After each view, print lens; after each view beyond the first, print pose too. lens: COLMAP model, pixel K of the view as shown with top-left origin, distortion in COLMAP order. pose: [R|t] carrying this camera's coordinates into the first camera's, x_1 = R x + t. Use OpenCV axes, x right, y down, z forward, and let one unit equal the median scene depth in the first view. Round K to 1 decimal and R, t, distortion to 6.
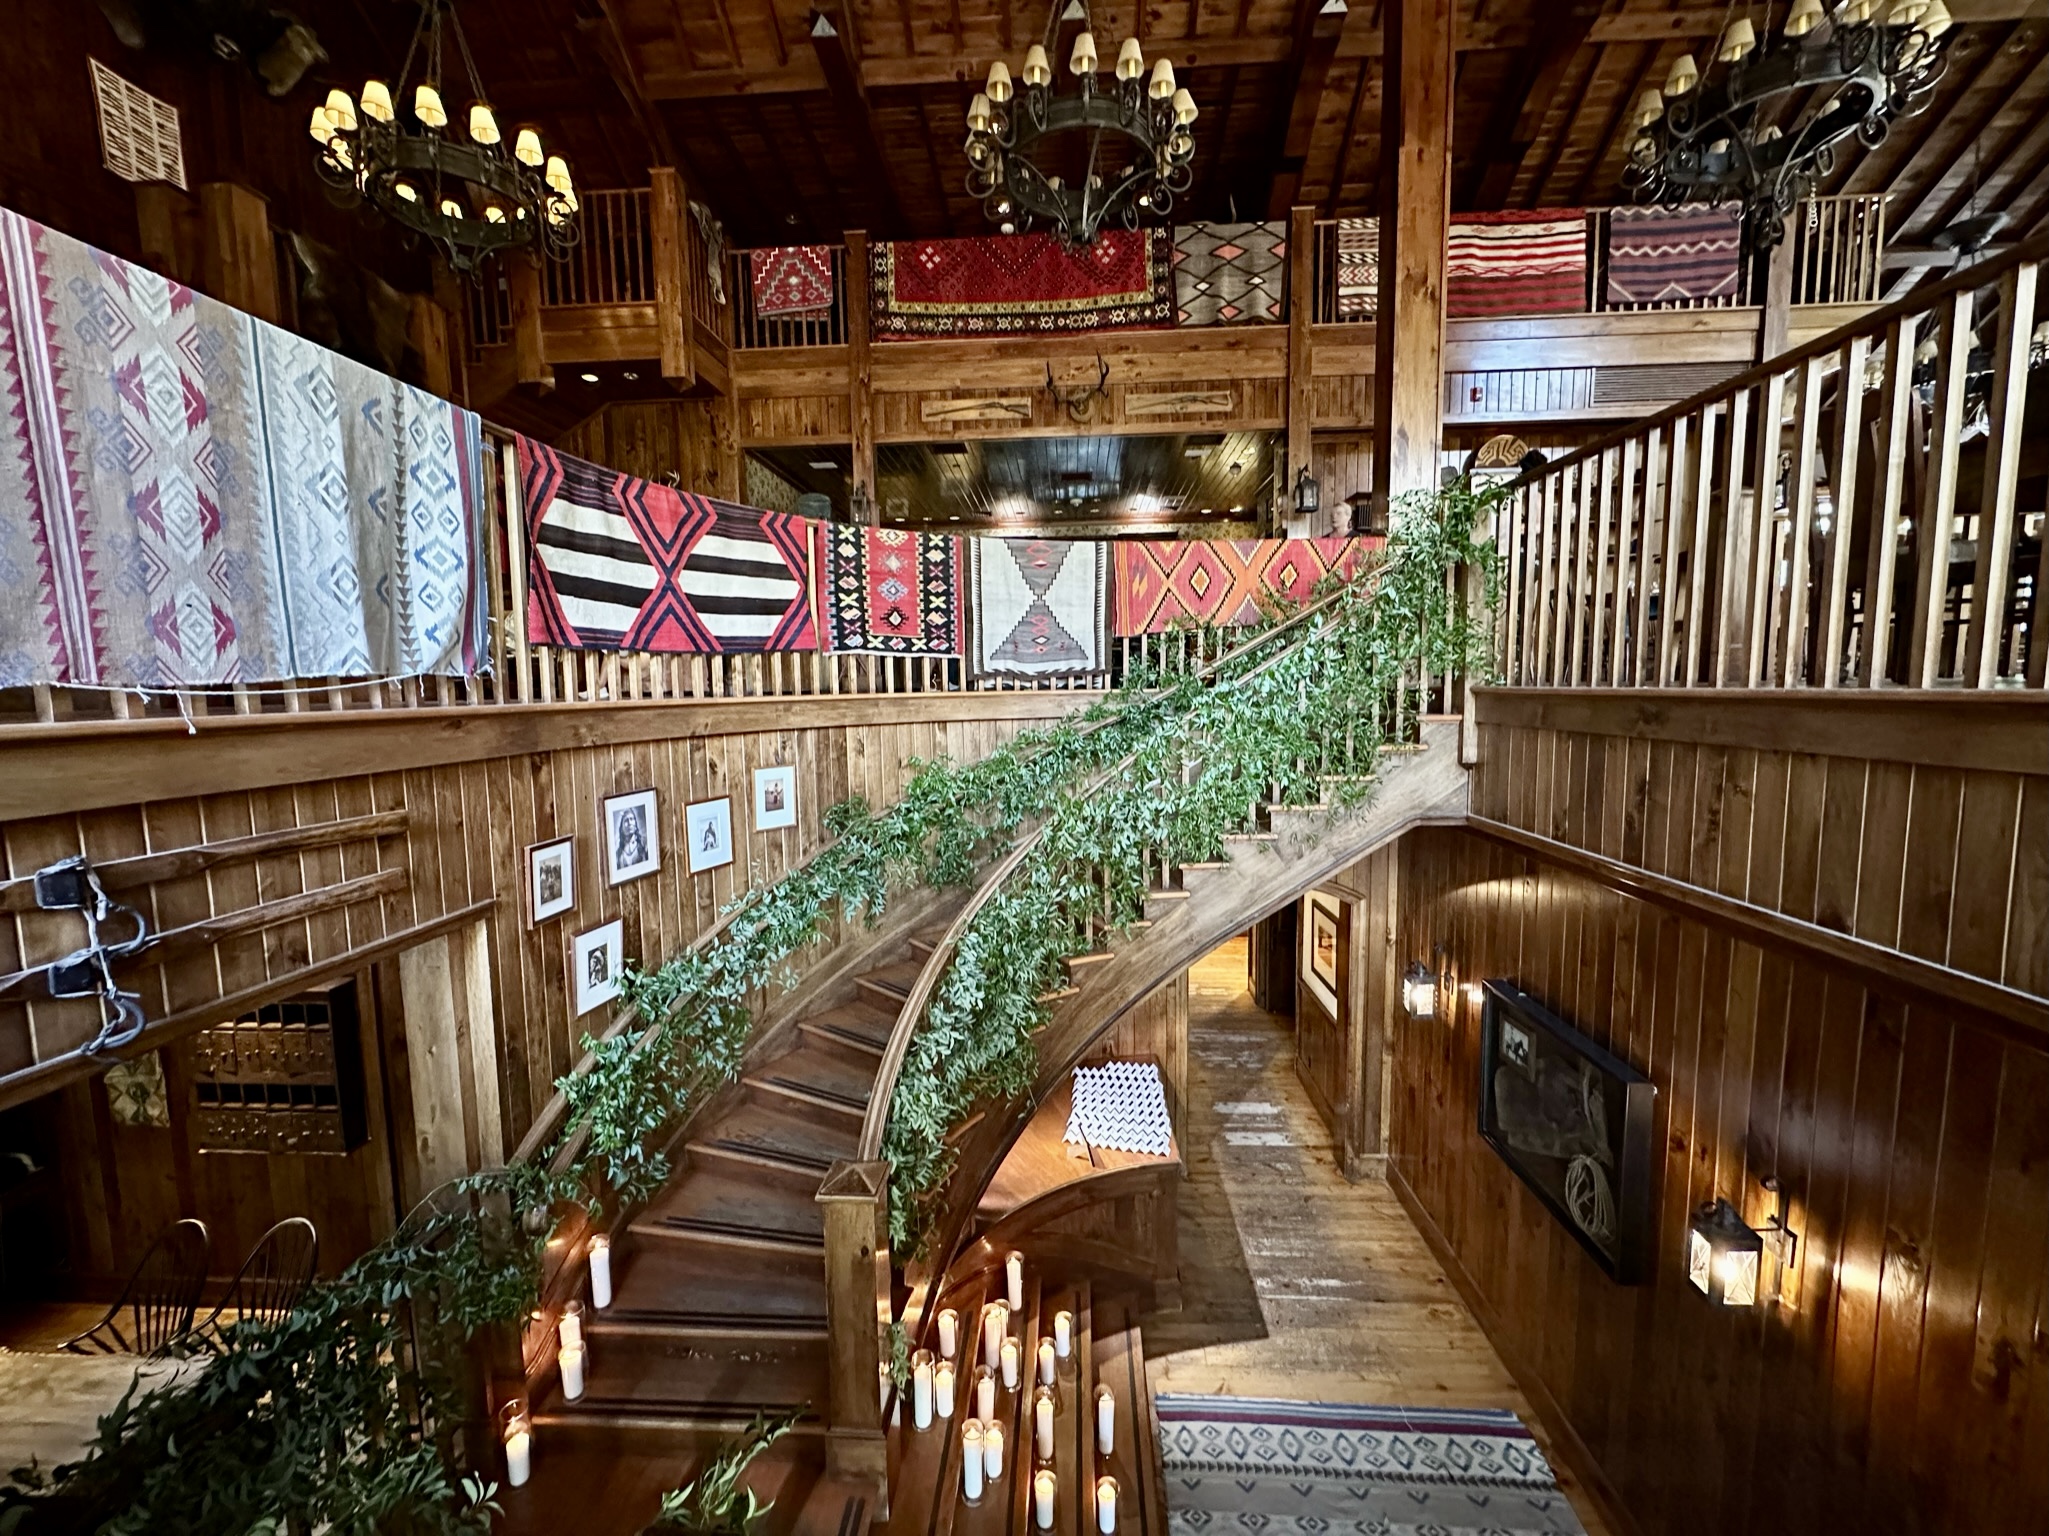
lens RADIAL K [[819.3, 0, 1027.4], [0, 819.3, 769.9], [0, 0, 1]] dist [-0.013619, 0.002556]
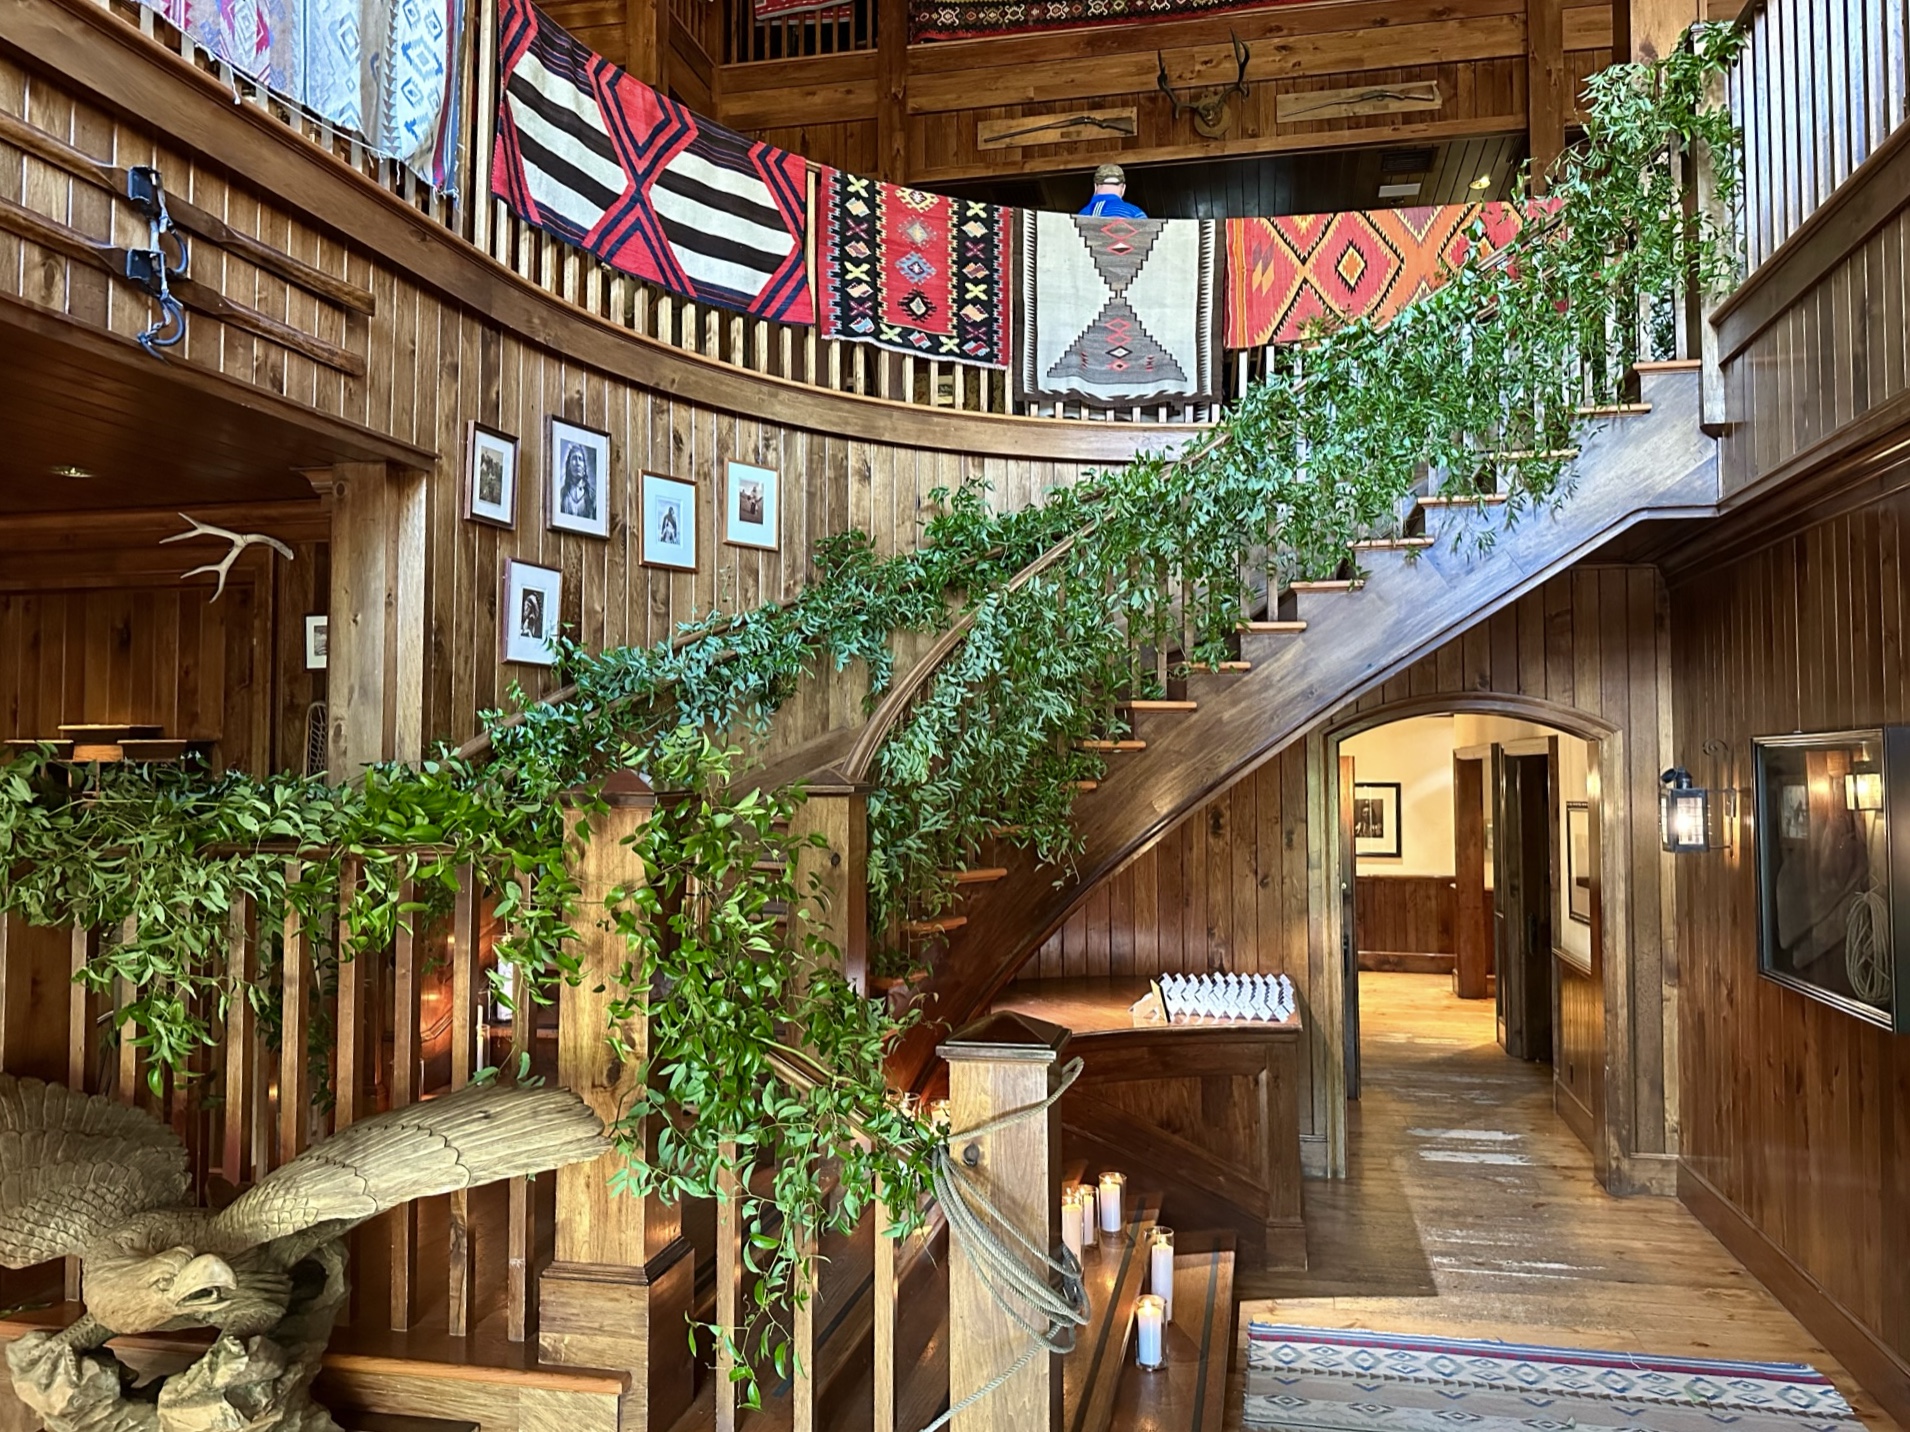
lens RADIAL K [[1439.0, 0, 967.6], [0, 1439.0, 728.2], [0, 0, 1]] dist [0.045827, -0.078873]
pose [[0.988700, 0.009061, -0.149632, 0.093799], [-0.028797, 0.991061, -0.130263, 0.410636], [0.147114, 0.133100, 0.980123, -0.260875]]
